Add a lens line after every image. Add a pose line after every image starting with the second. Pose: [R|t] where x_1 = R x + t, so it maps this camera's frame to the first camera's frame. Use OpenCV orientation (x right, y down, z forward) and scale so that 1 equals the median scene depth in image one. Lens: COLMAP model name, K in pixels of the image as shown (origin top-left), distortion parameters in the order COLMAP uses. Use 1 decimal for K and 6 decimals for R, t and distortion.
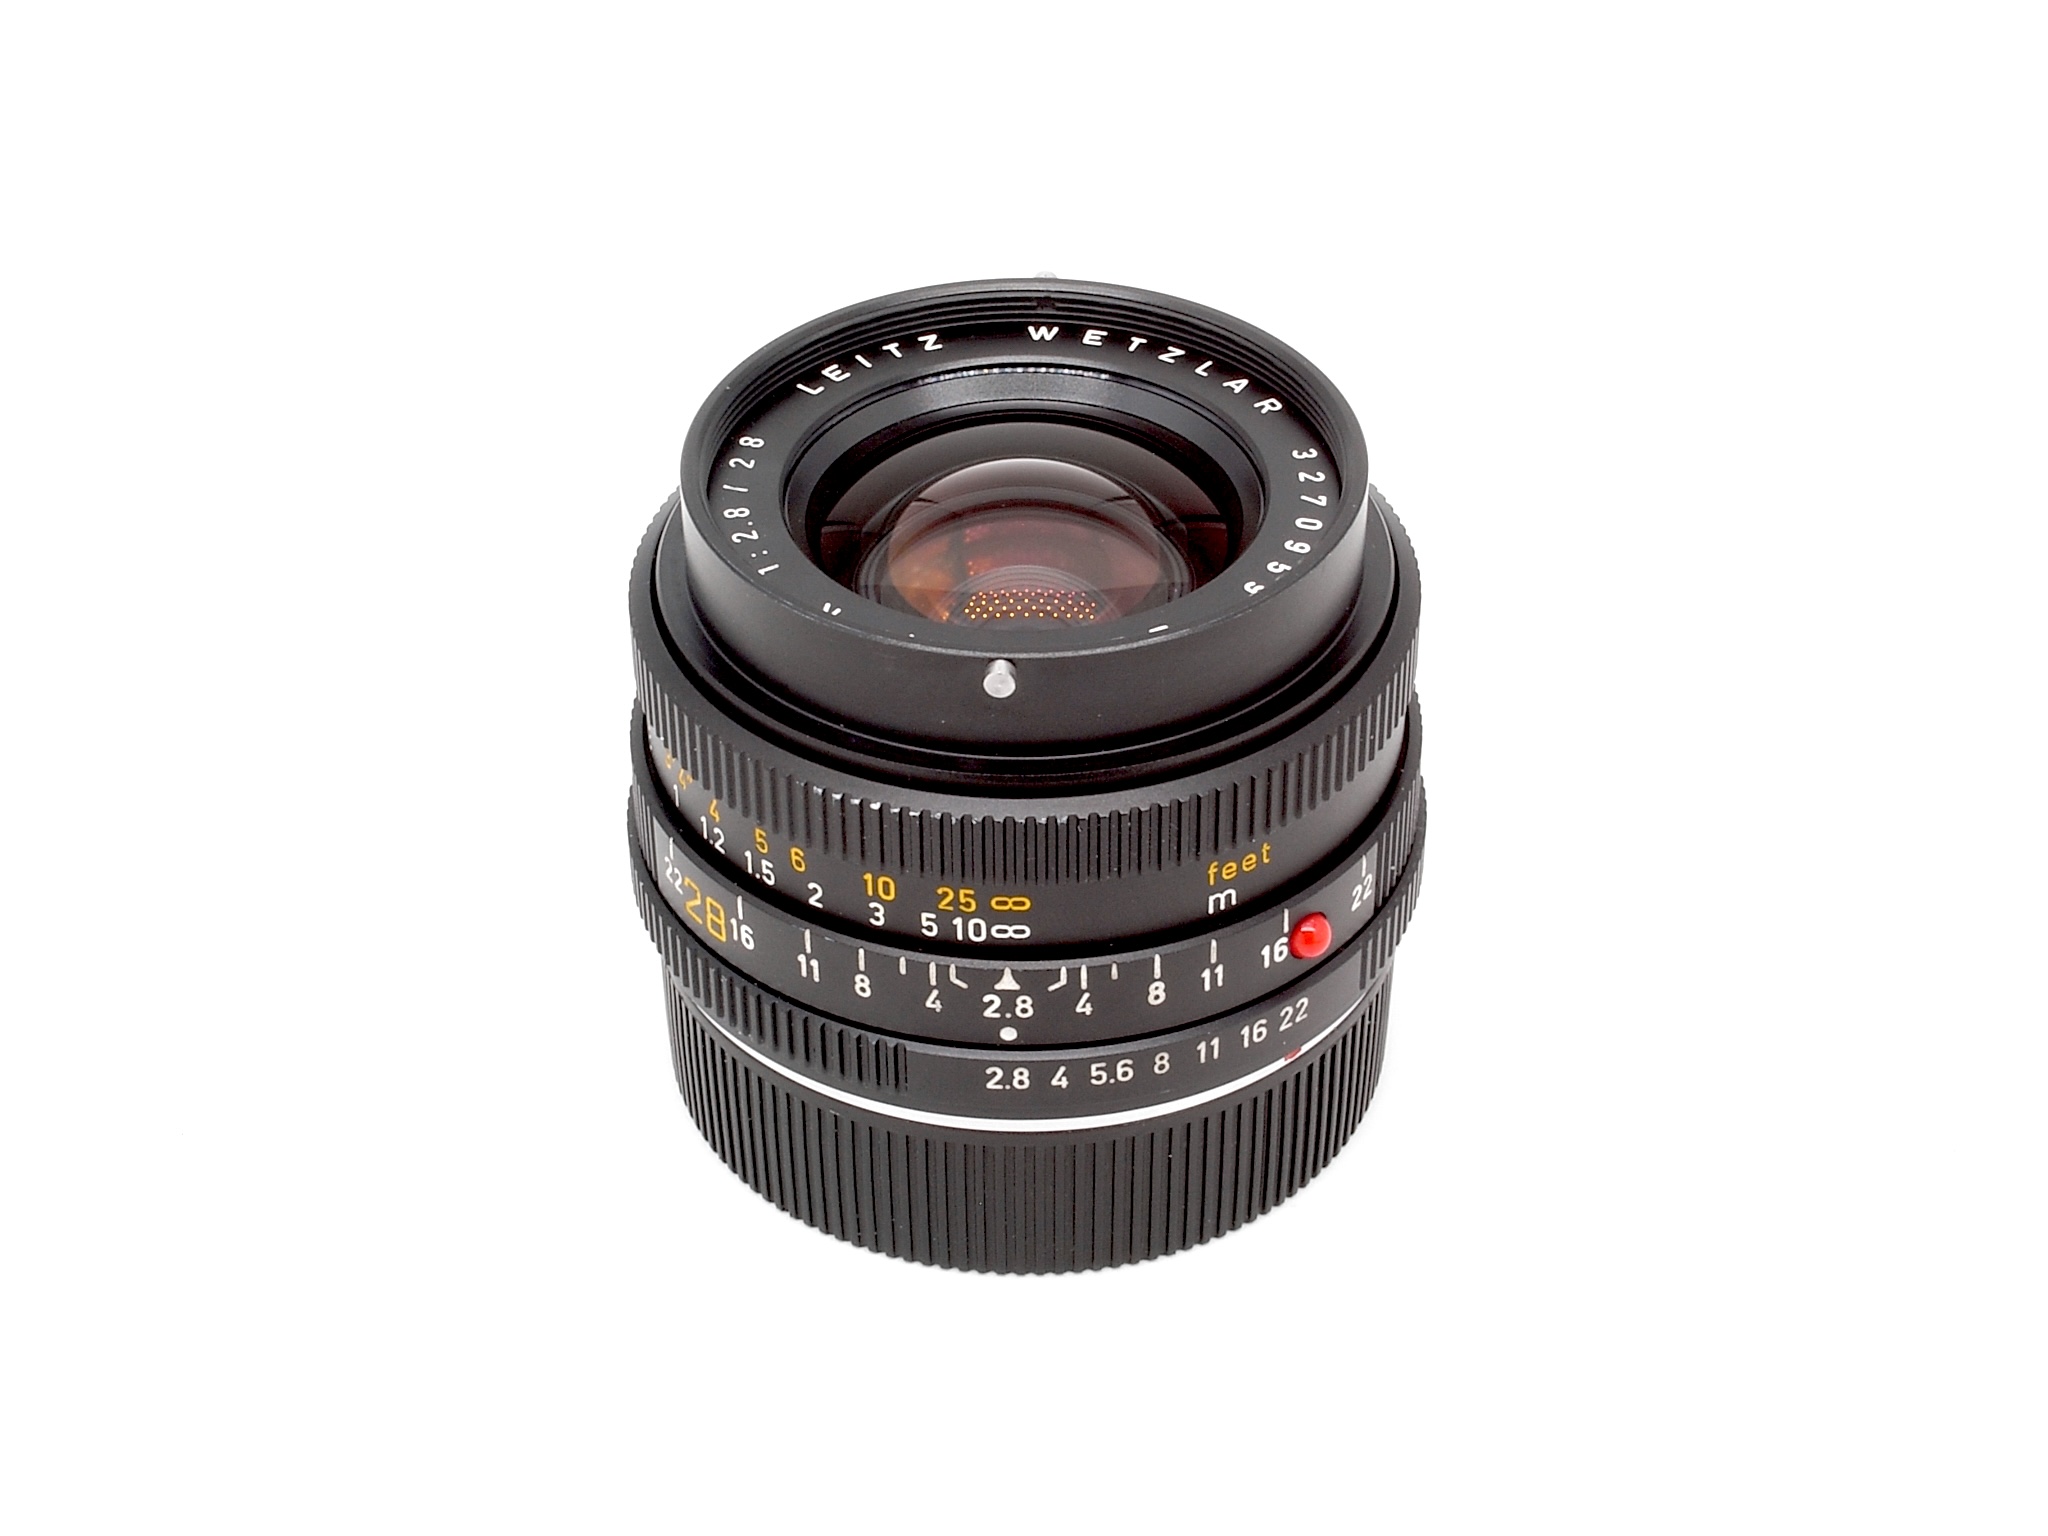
lens RADIAL K [[4287.7, 0, 1024.0], [0, 4287.7, 768.0], [0, 0, 1]] dist [-0.036268, -0.036174]
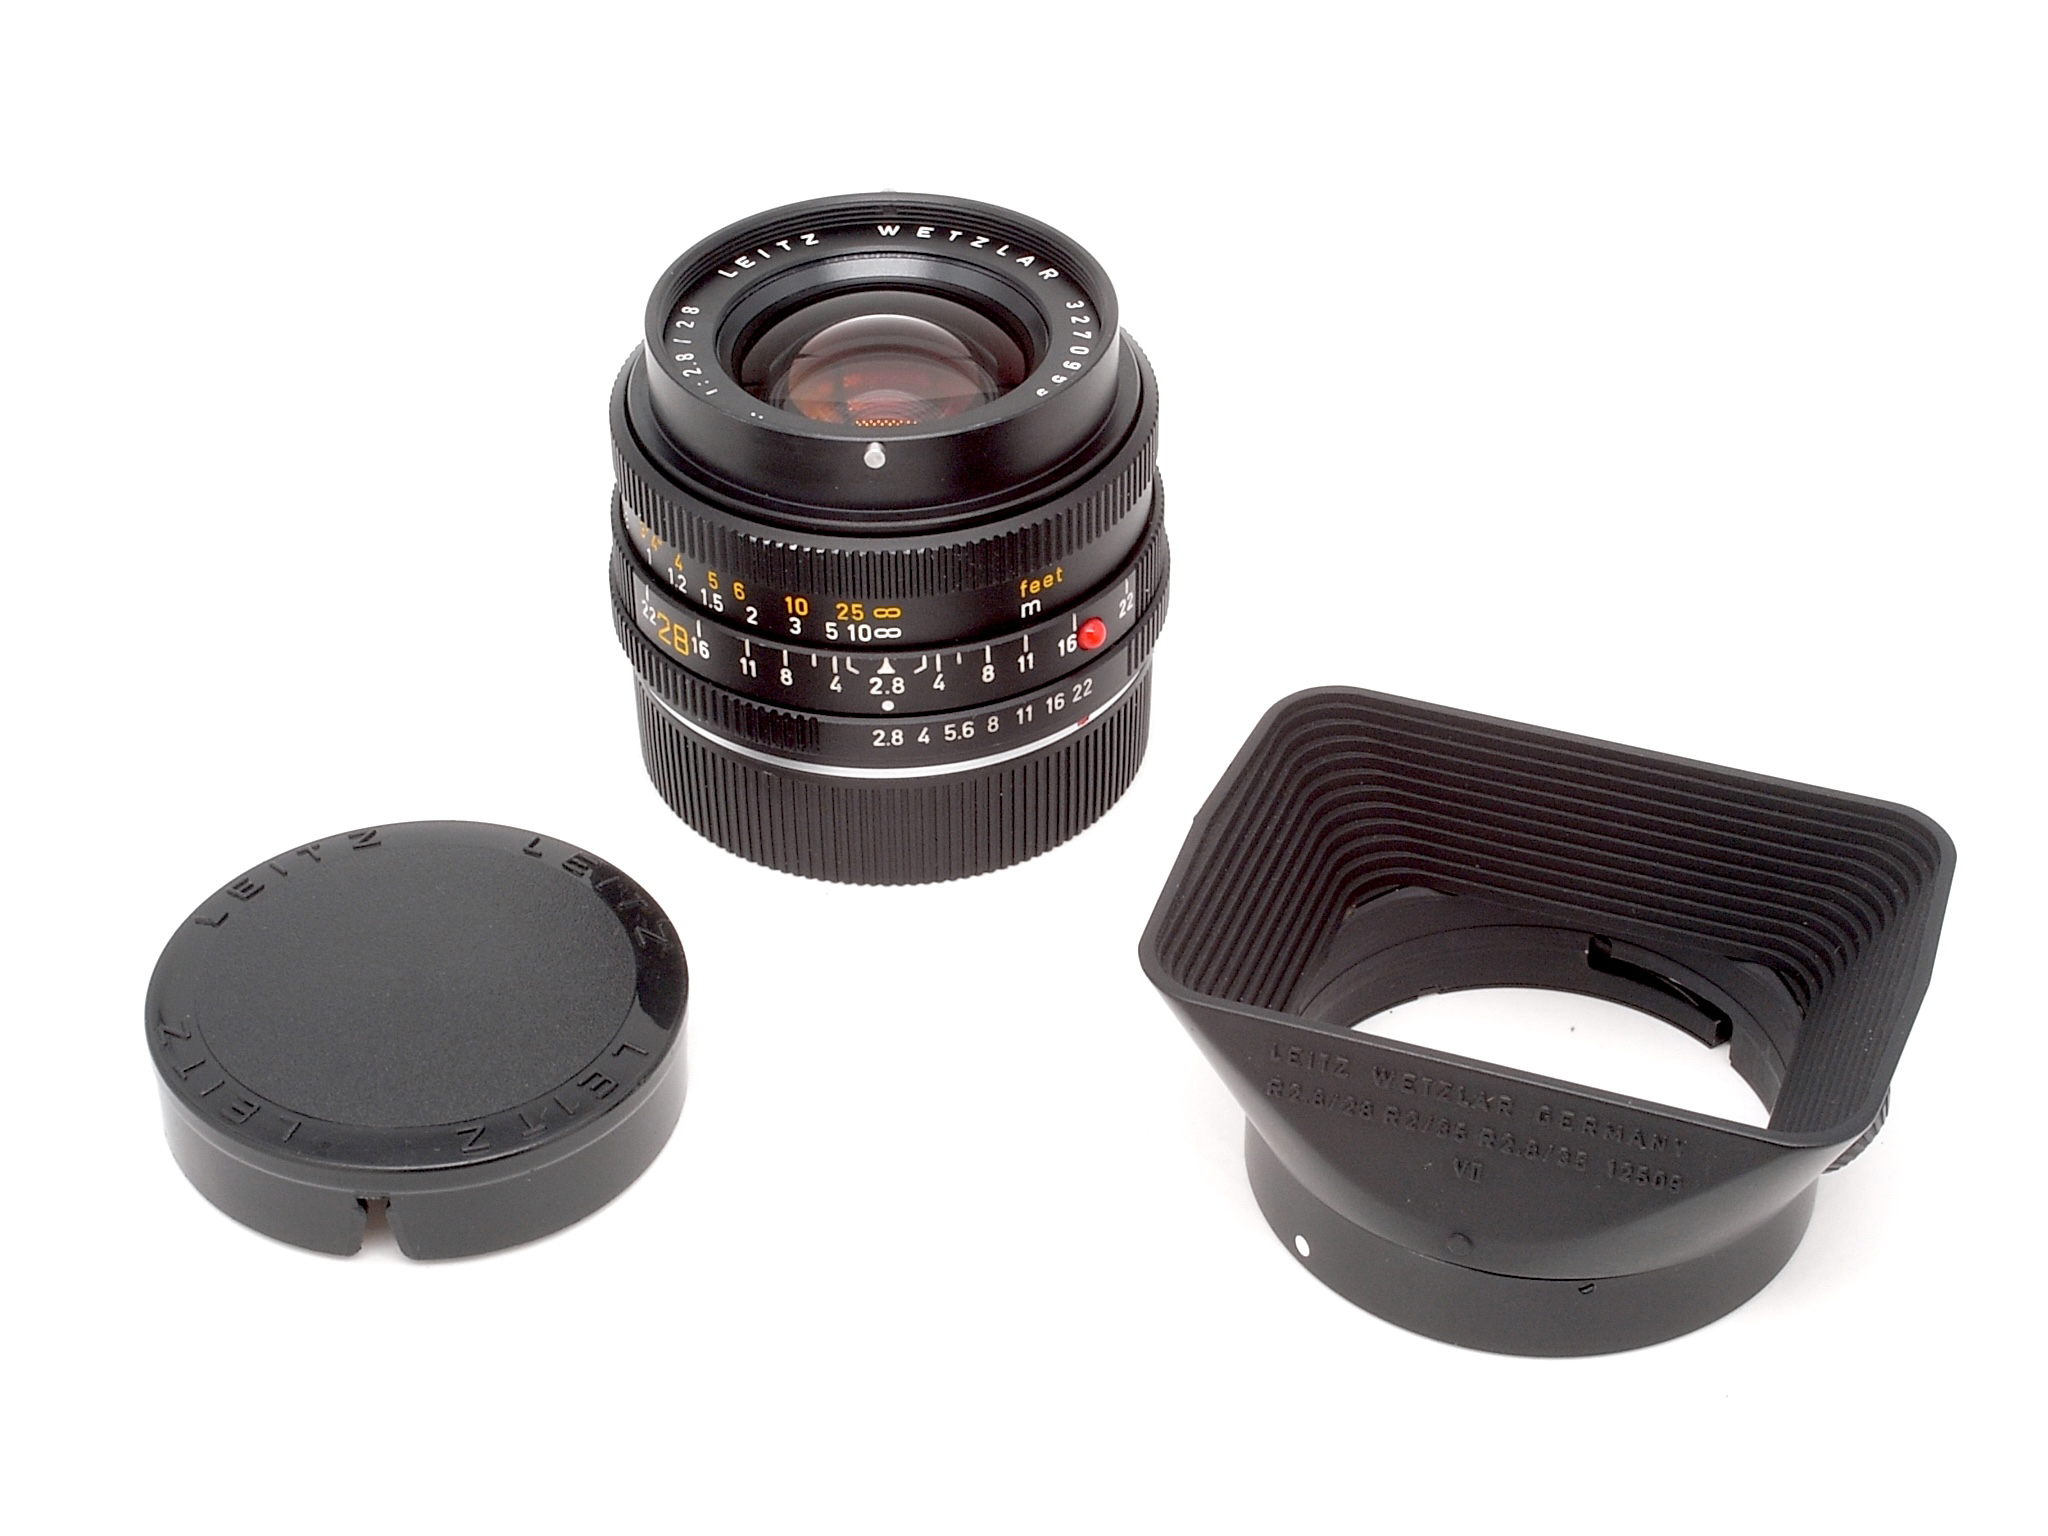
lens RADIAL K [[4392.4, 0, 1024.0], [0, 4392.4, 768.0], [0, 0, 1]] dist [0.159497, 0.114128]
pose [[0.998094, -0.039081, 0.047759, -0.029403], [0.039275, 0.999224, -0.003129, 0.088943], [-0.047599, 0.004998, 0.998854, -0.493013]]
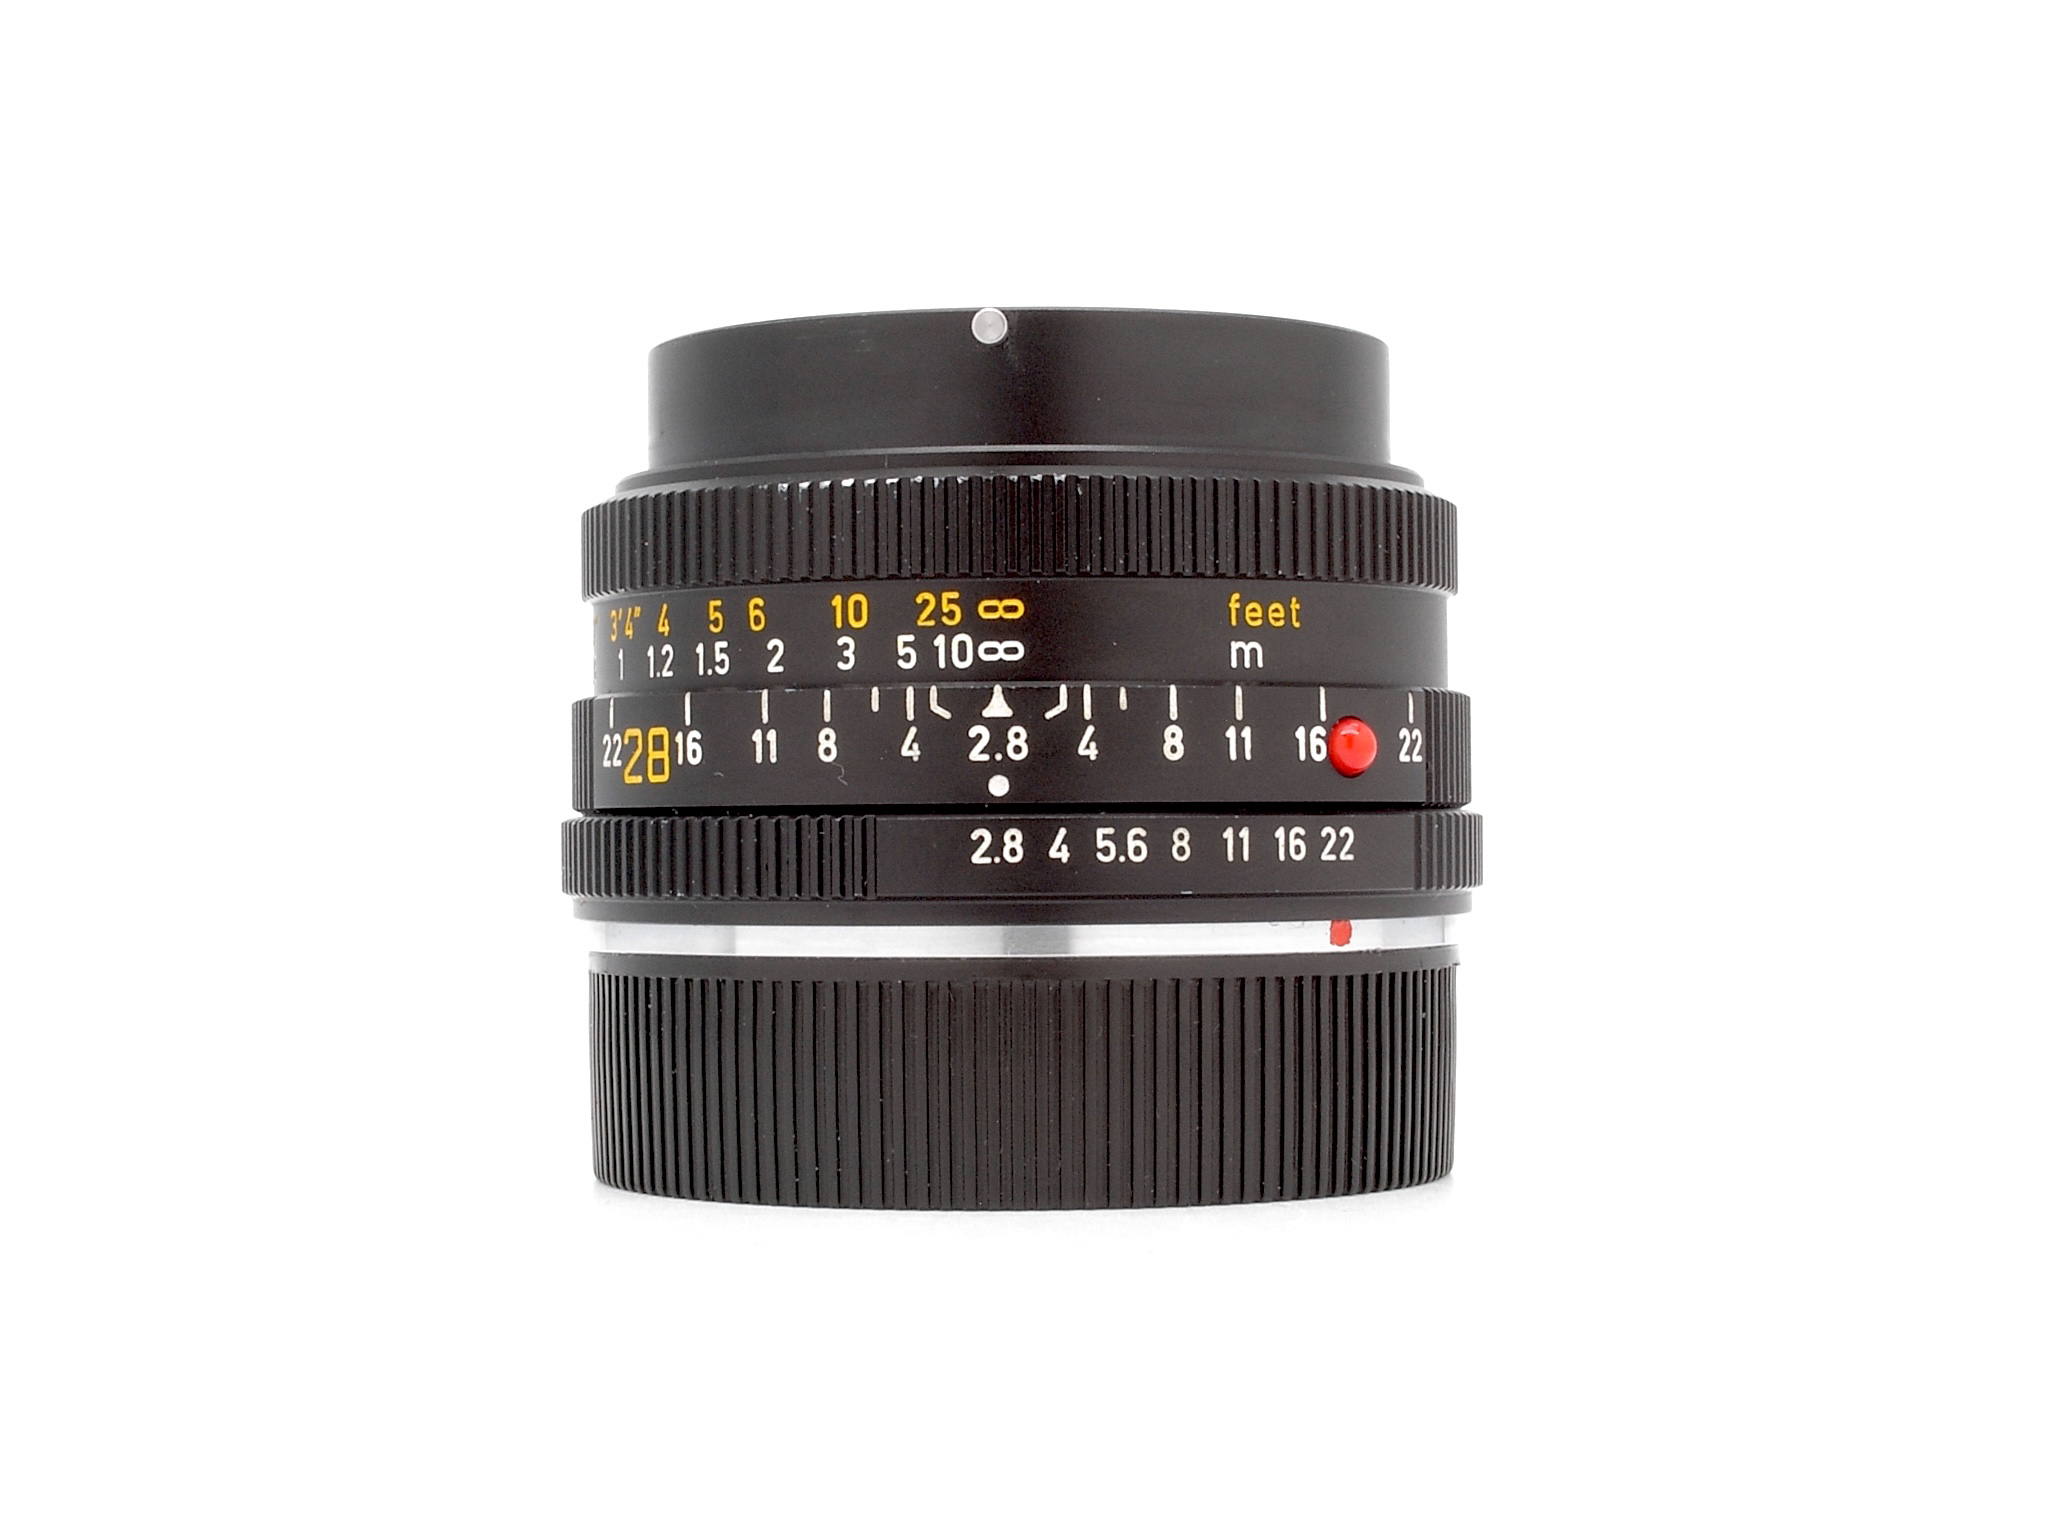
lens RADIAL K [[4392.4, 0, 1024.0], [0, 4392.4, 768.0], [0, 0, 1]] dist [0.159497, 0.114128]
pose [[0.999998, -0.001195, -0.001802, 0.002945], [-0.000184, 0.783290, -0.621657, 0.591330], [0.002155, 0.621655, 0.783288, 0.318121]]
